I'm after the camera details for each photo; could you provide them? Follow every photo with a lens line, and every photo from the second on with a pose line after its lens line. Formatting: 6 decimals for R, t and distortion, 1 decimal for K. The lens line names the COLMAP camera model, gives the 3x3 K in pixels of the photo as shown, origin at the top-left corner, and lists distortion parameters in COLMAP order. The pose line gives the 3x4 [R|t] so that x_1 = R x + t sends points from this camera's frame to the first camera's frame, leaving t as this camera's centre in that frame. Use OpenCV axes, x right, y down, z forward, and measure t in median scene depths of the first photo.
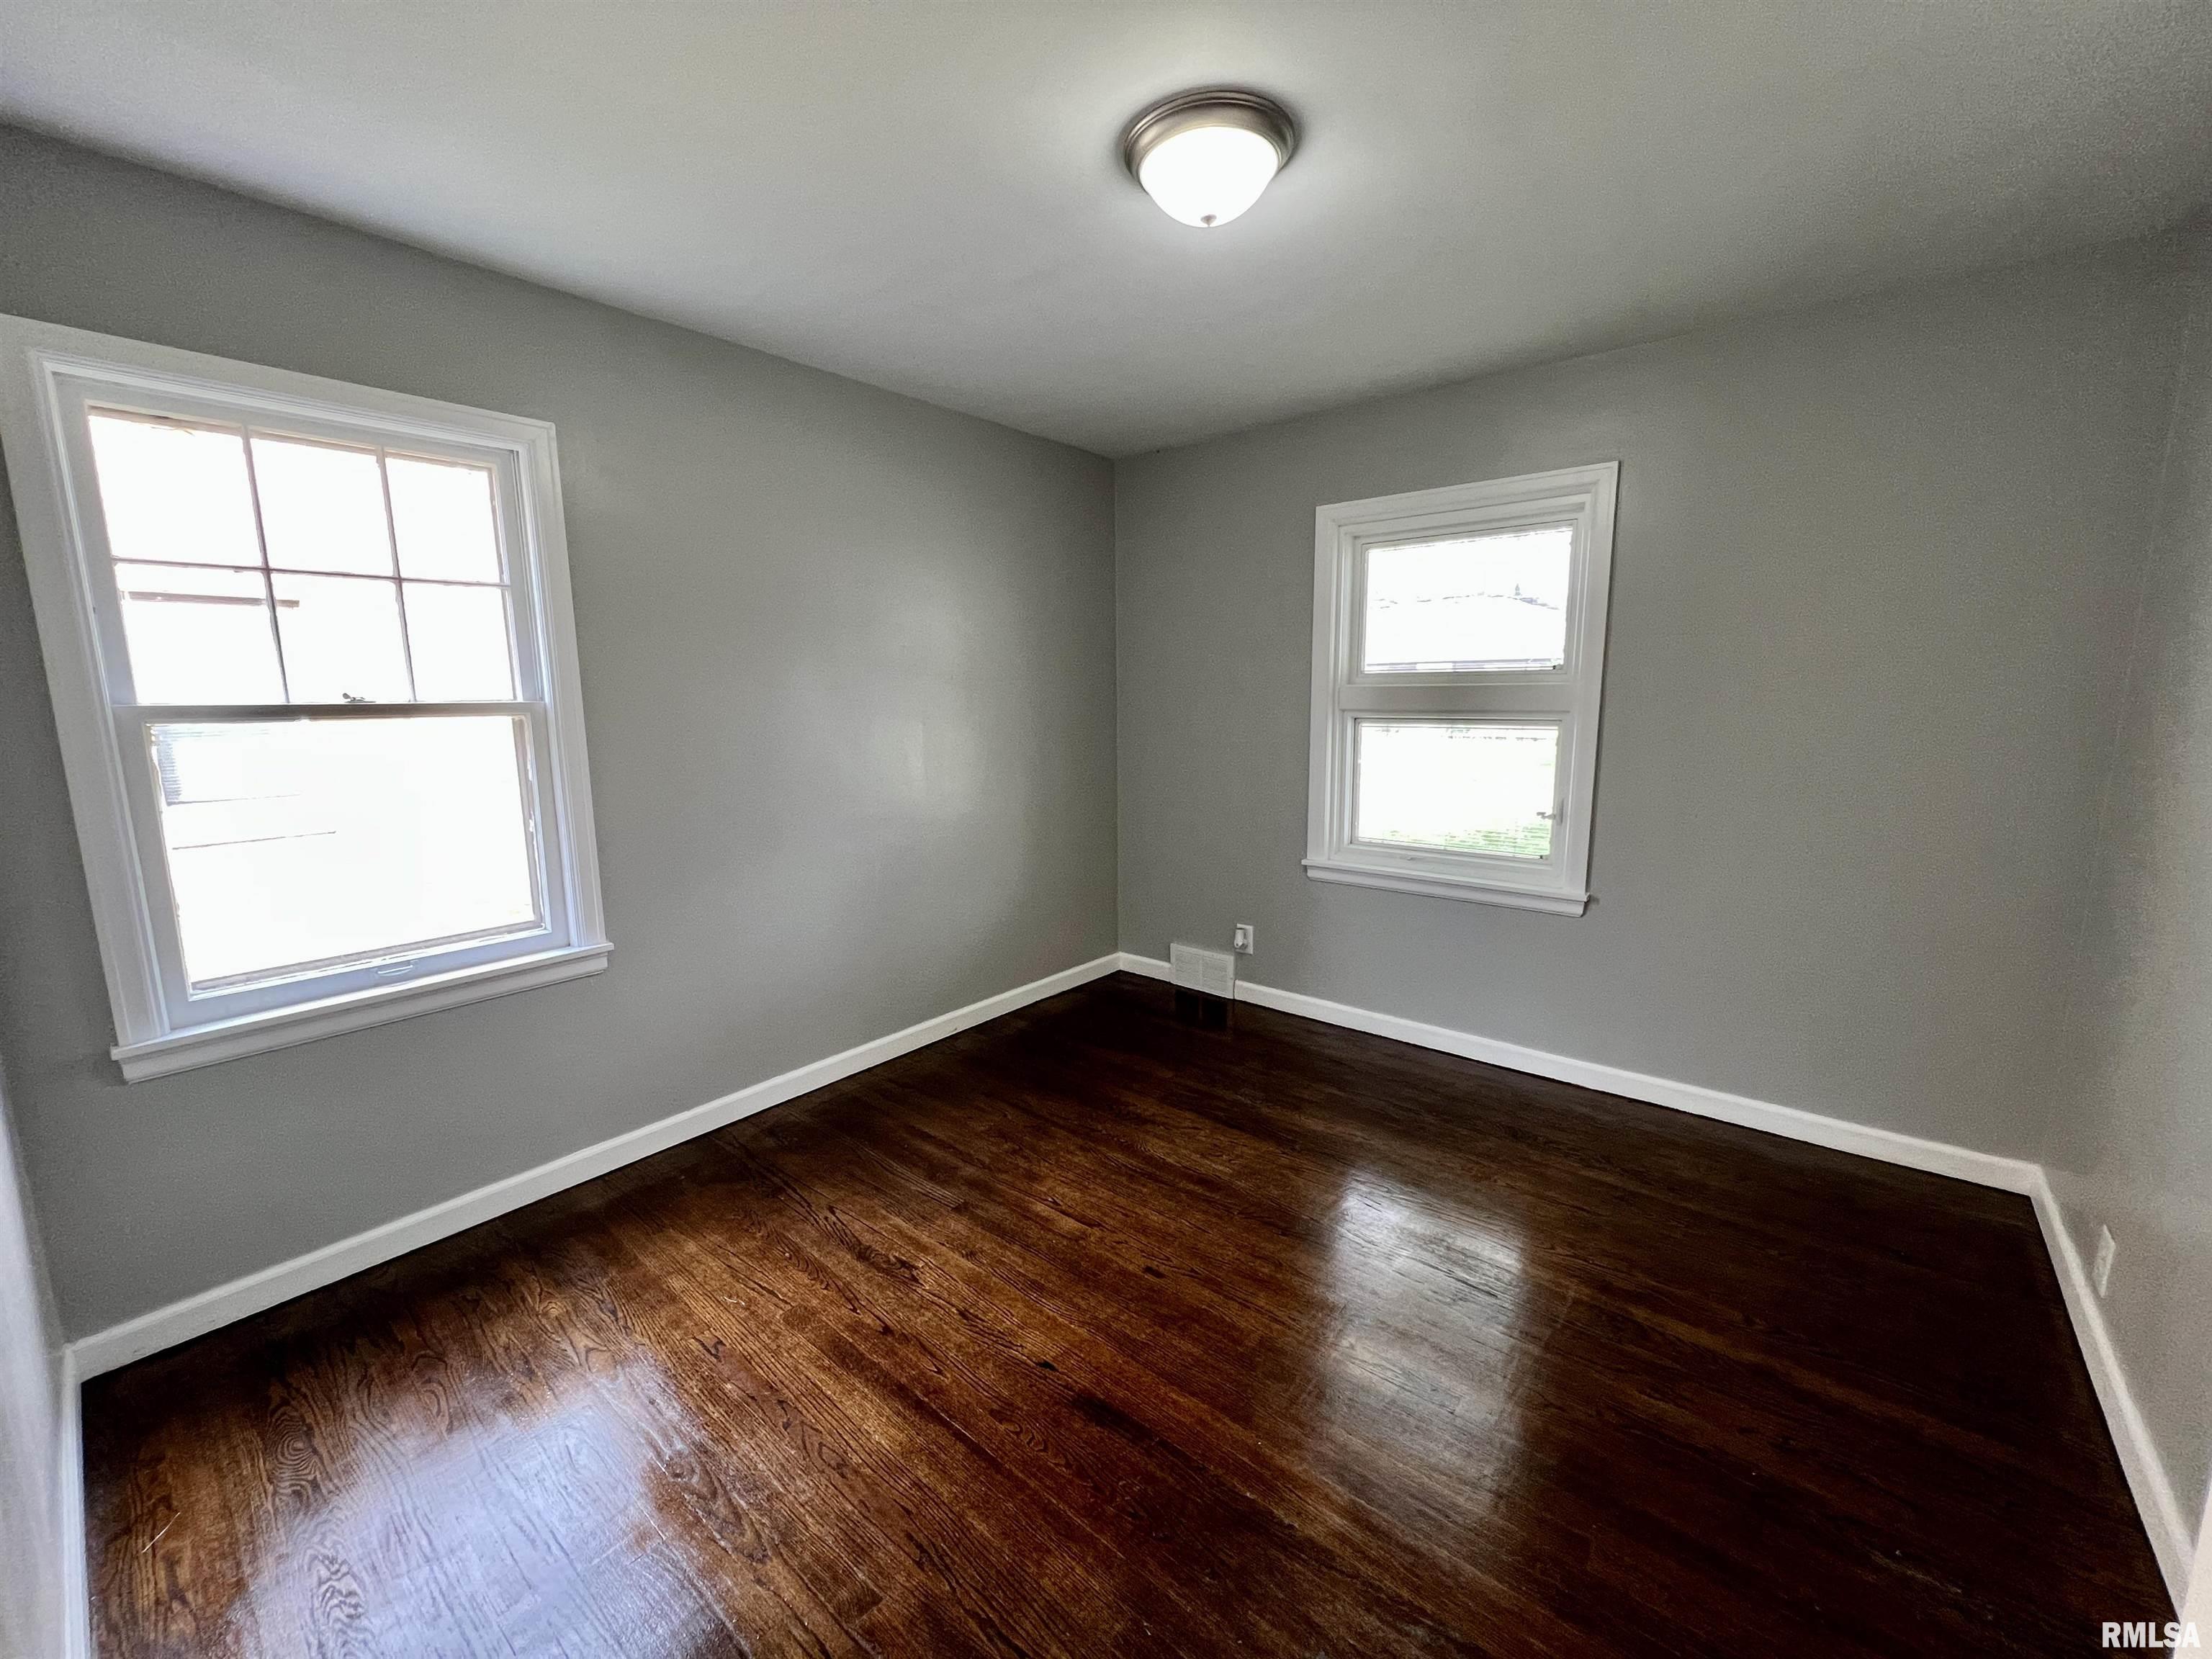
lens RADIAL K [[881.6, 0, 1106.0], [0, 881.6, 829.5], [0, 0, 1]] dist [-0.002195, -0.000107]
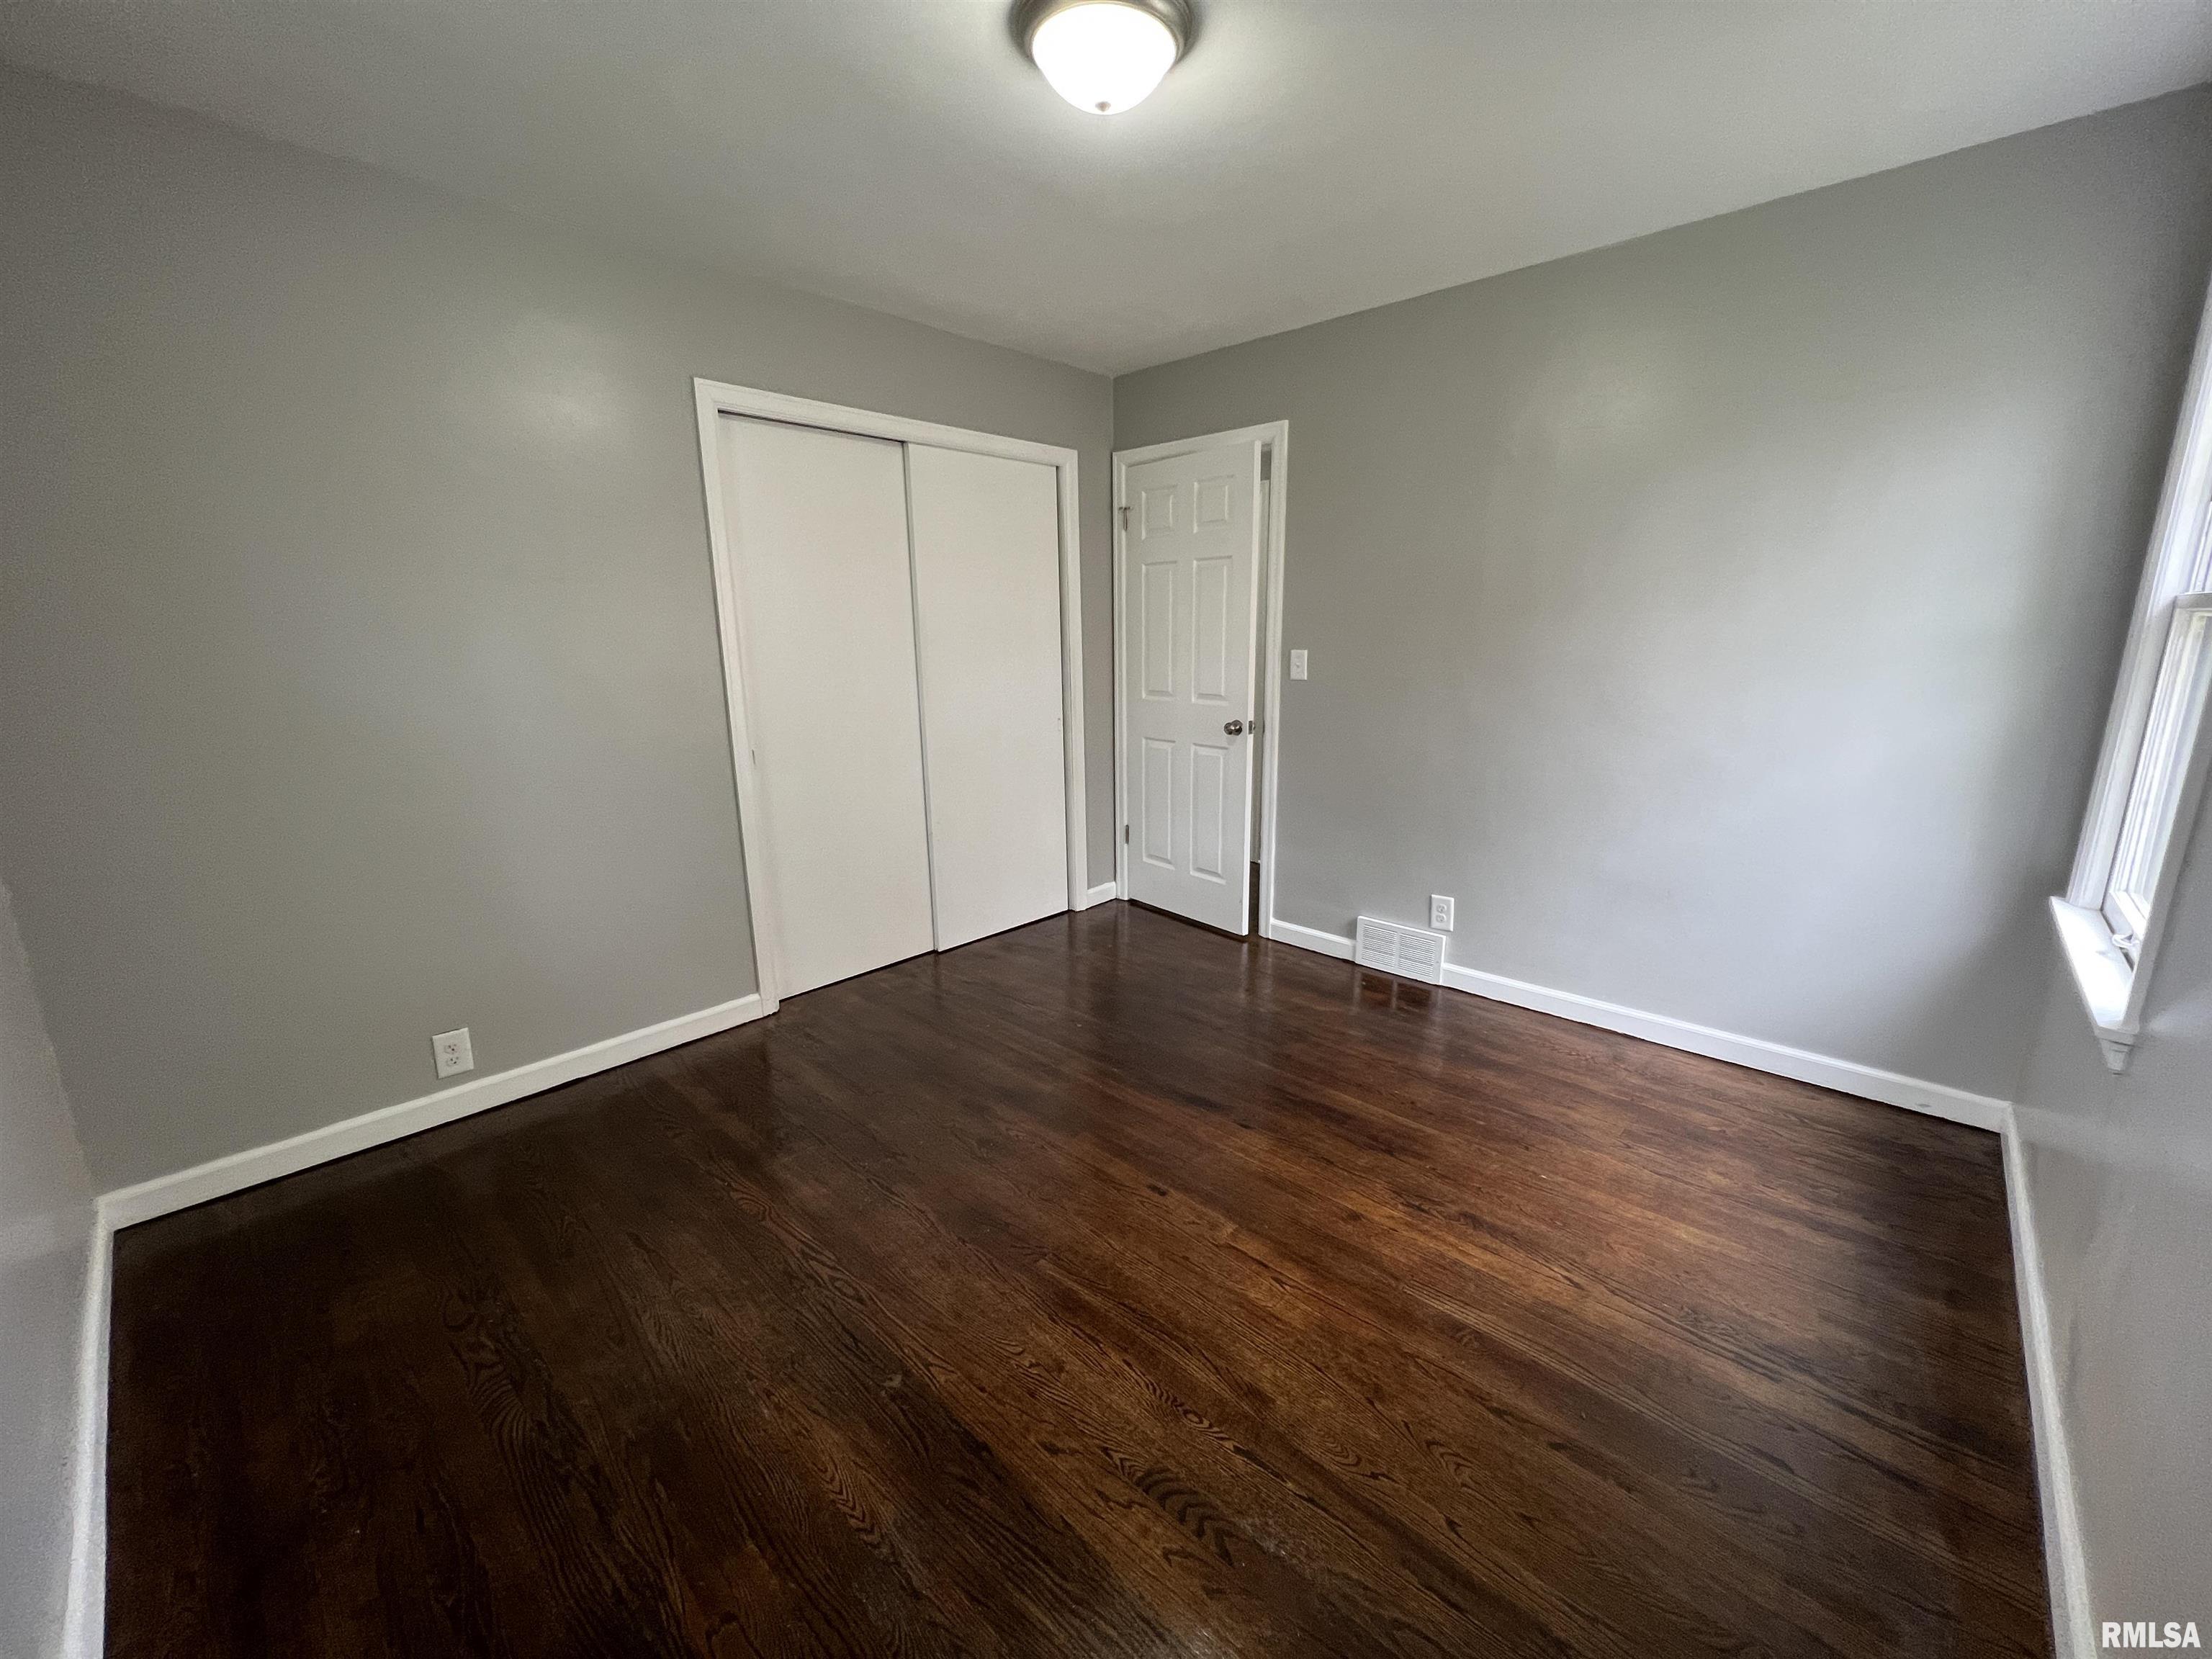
lens RADIAL K [[881.6, 0, 1106.0], [0, 881.6, 829.5], [0, 0, 1]] dist [-0.002195, -0.000107]
pose [[-0.997958, 0.007383, 0.063442, 0.042277], [0.030558, 0.927429, 0.372748, -0.234984], [-0.056086, 0.373925, -0.925761, 1.629375]]
